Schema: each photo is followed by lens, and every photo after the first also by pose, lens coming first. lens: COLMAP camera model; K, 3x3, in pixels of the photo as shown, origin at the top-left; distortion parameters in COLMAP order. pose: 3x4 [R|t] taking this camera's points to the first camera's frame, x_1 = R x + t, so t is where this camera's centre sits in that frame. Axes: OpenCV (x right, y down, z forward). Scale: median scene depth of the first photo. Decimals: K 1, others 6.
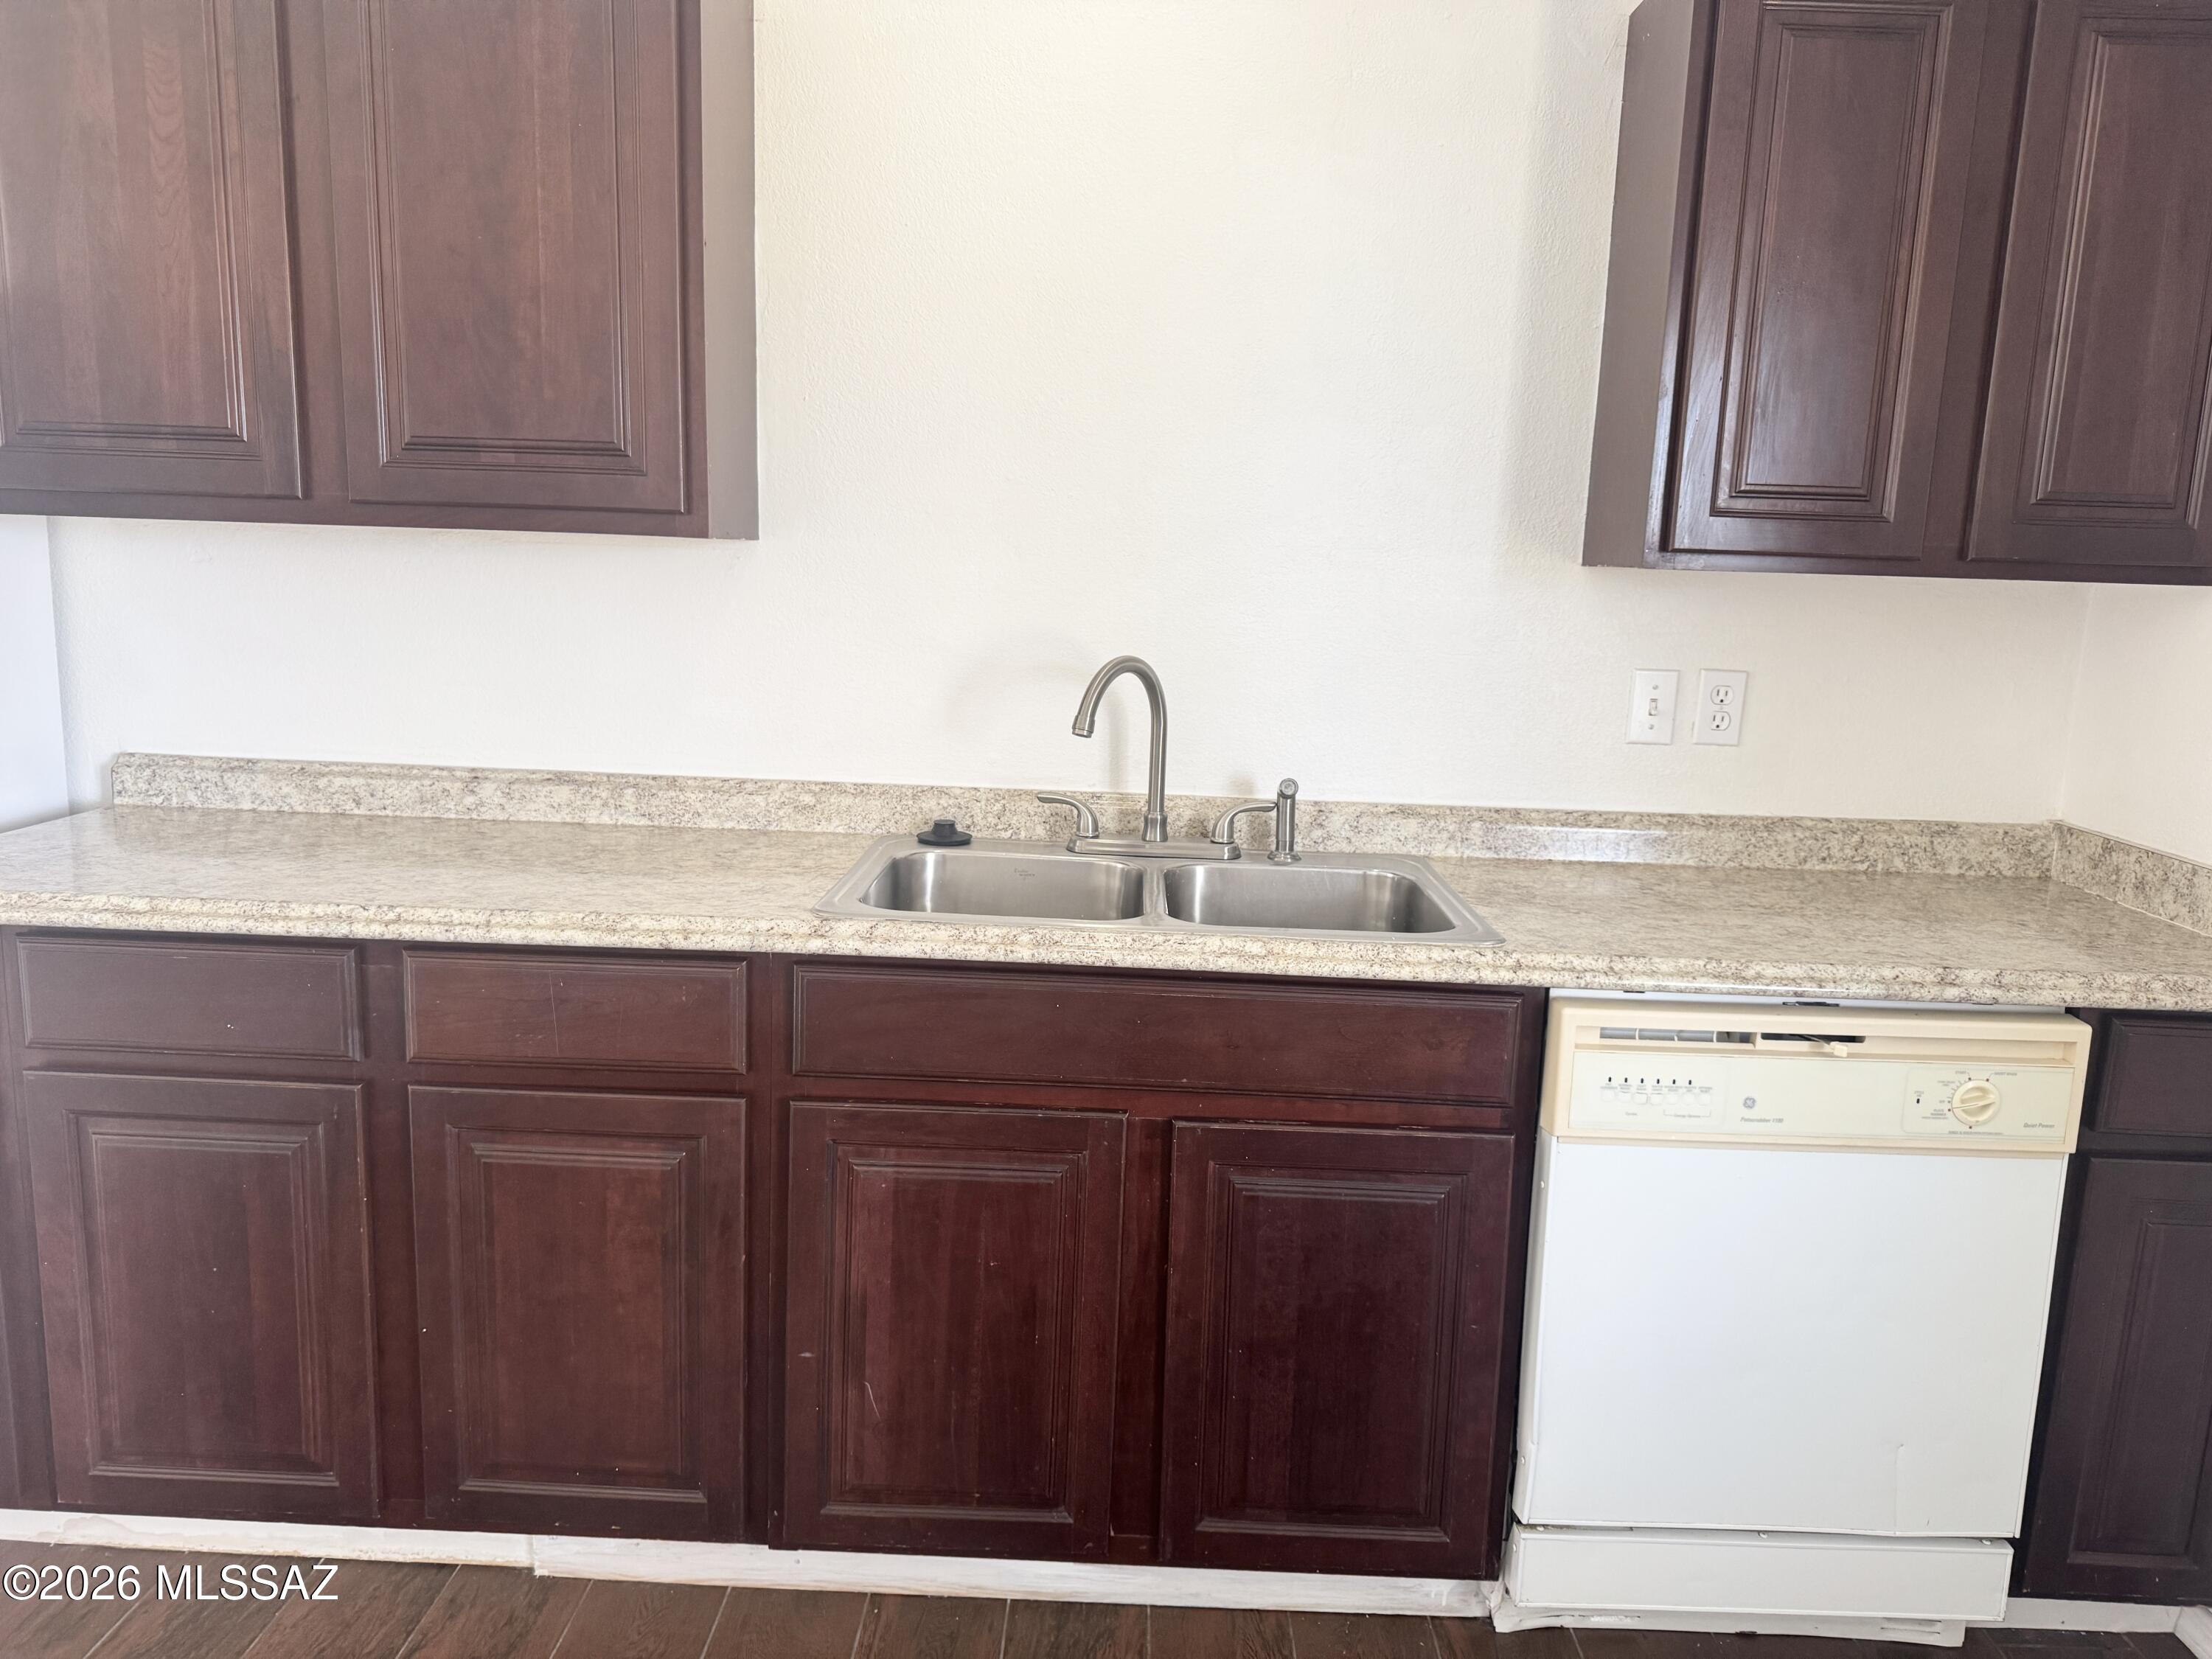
lens RADIAL K [[1574.8, 0, 1096.4], [0, 1574.8, 853.8], [0, 0, 1]] dist [0.061059, -0.076250]
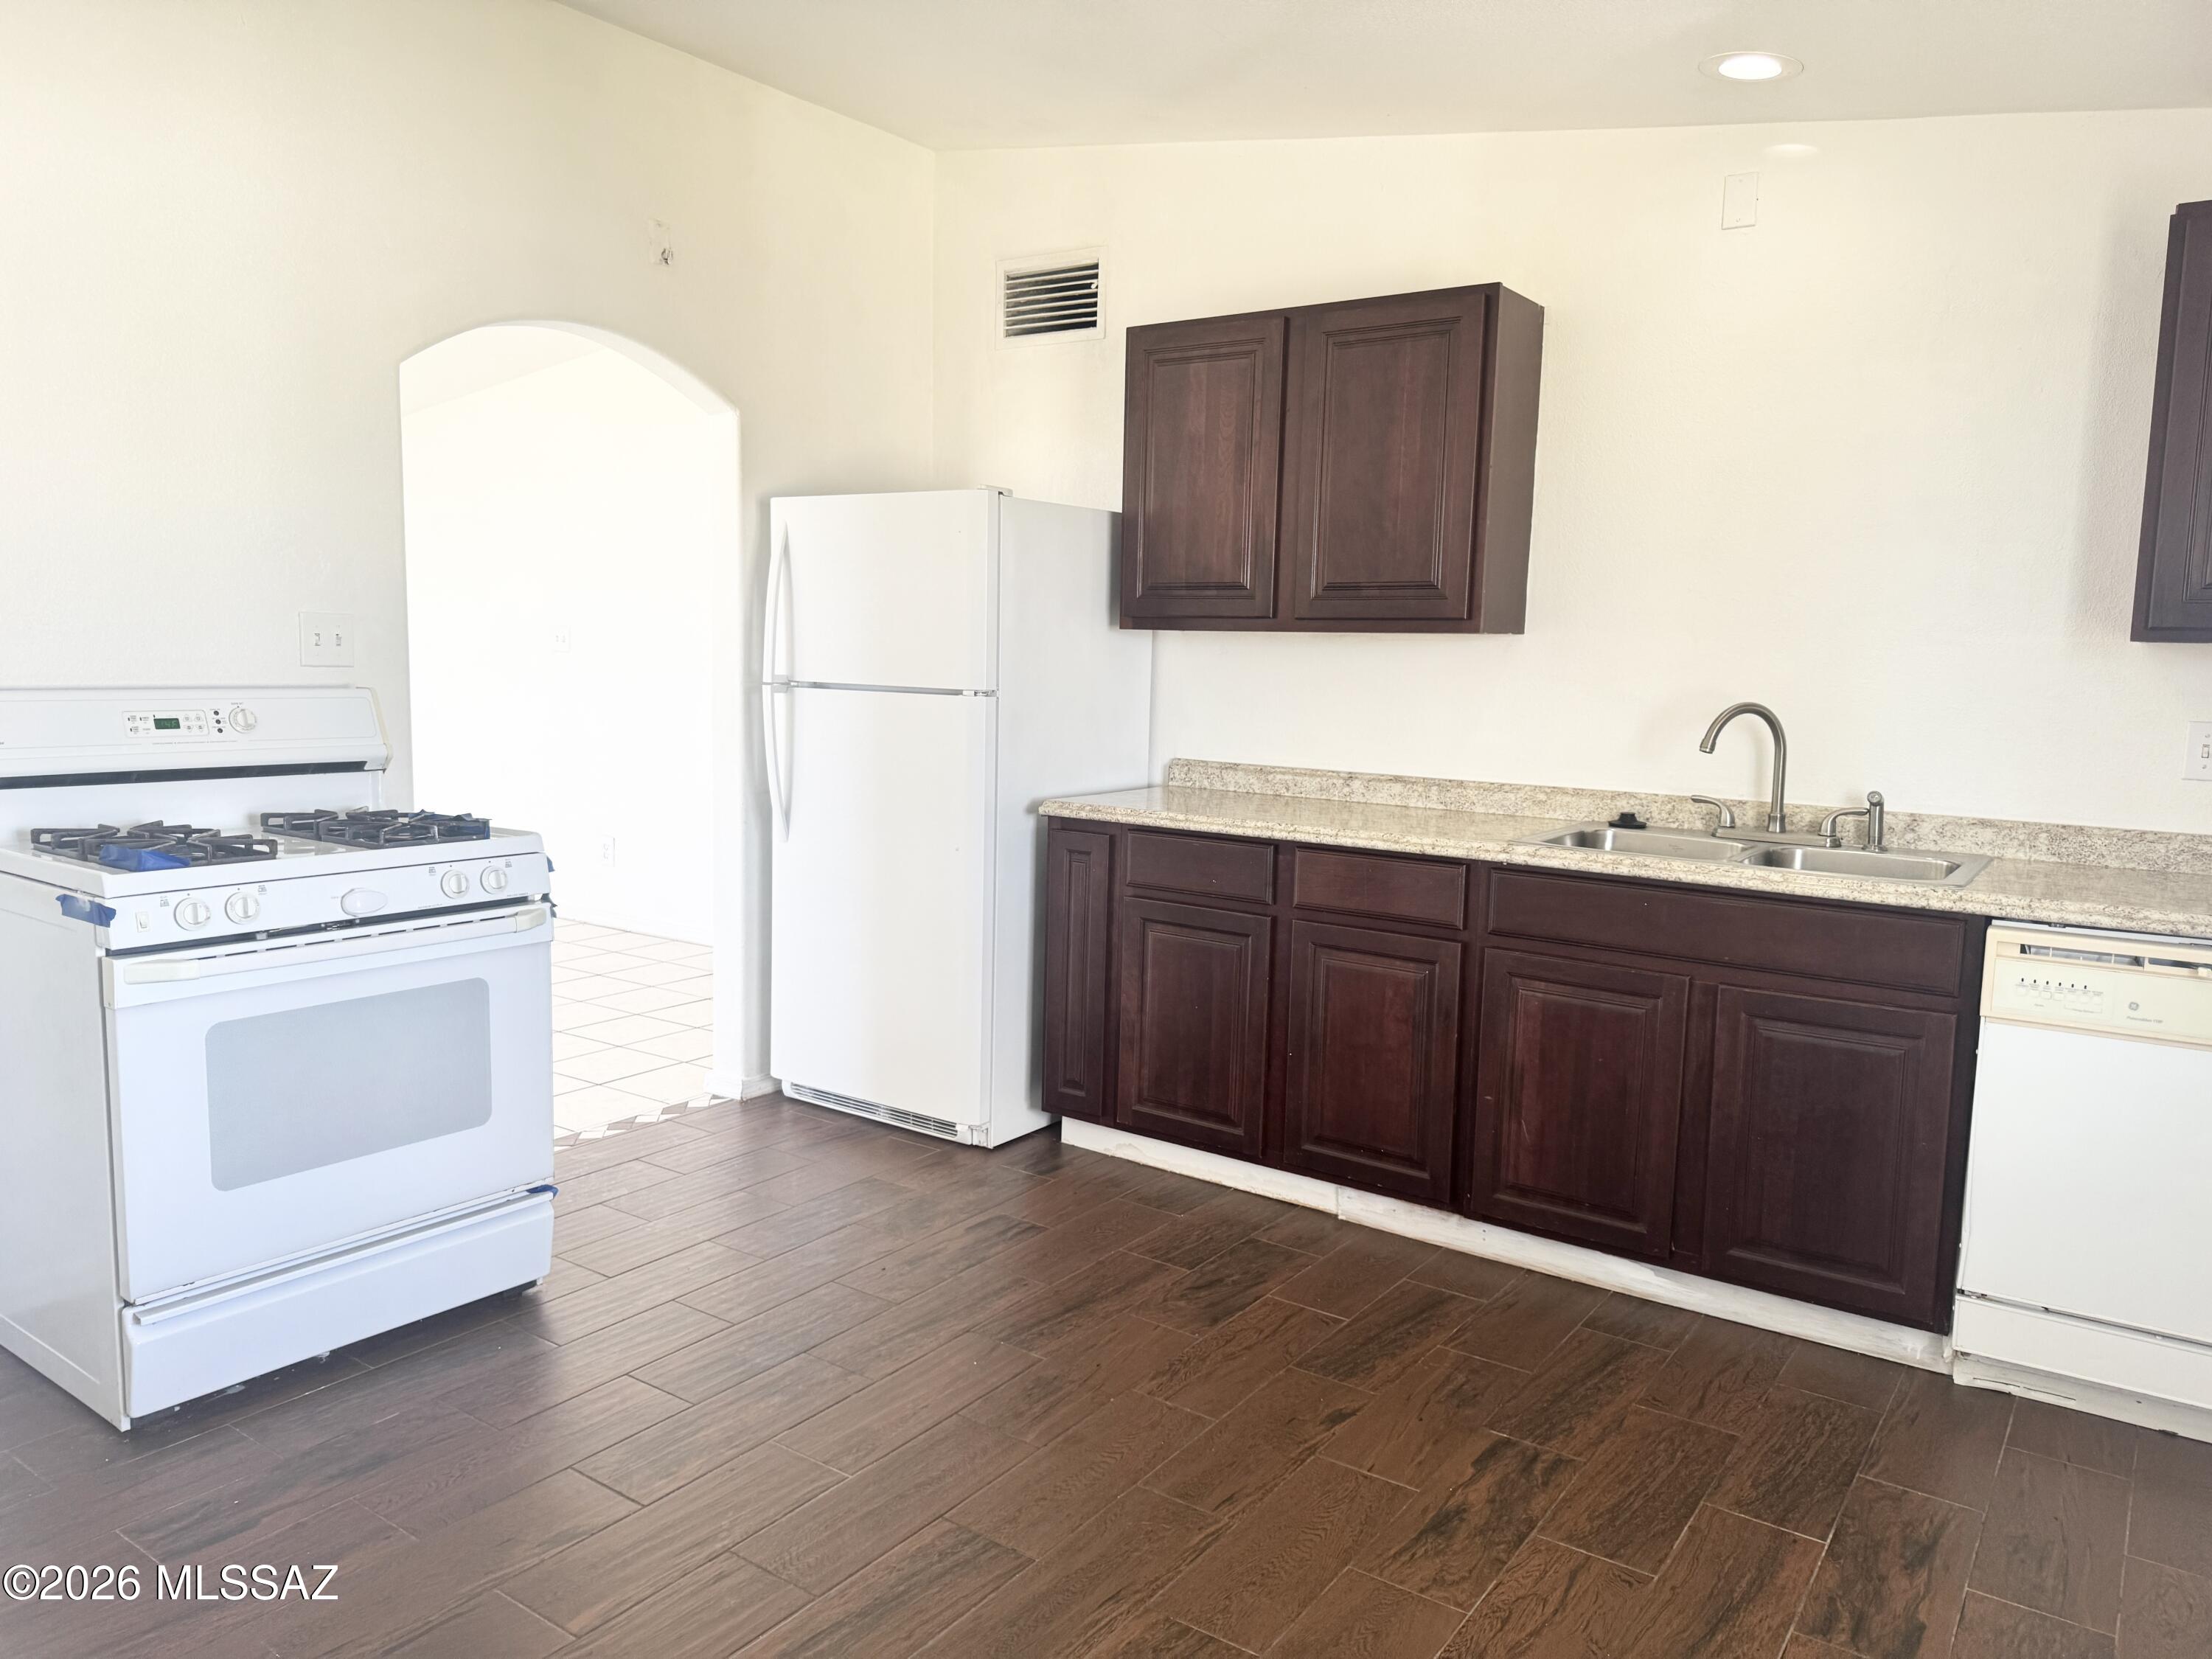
lens RADIAL K [[1574.8, 0, 1127.8], [0, 1574.8, 822.1], [0, 0, 1]] dist [0.061059, -0.076250]
pose [[0.846517, 0.045846, -0.530384, 0.380509], [-0.091986, 0.993896, -0.060903, 0.156013], [0.524354, 0.100344, 0.845567, -0.684391]]
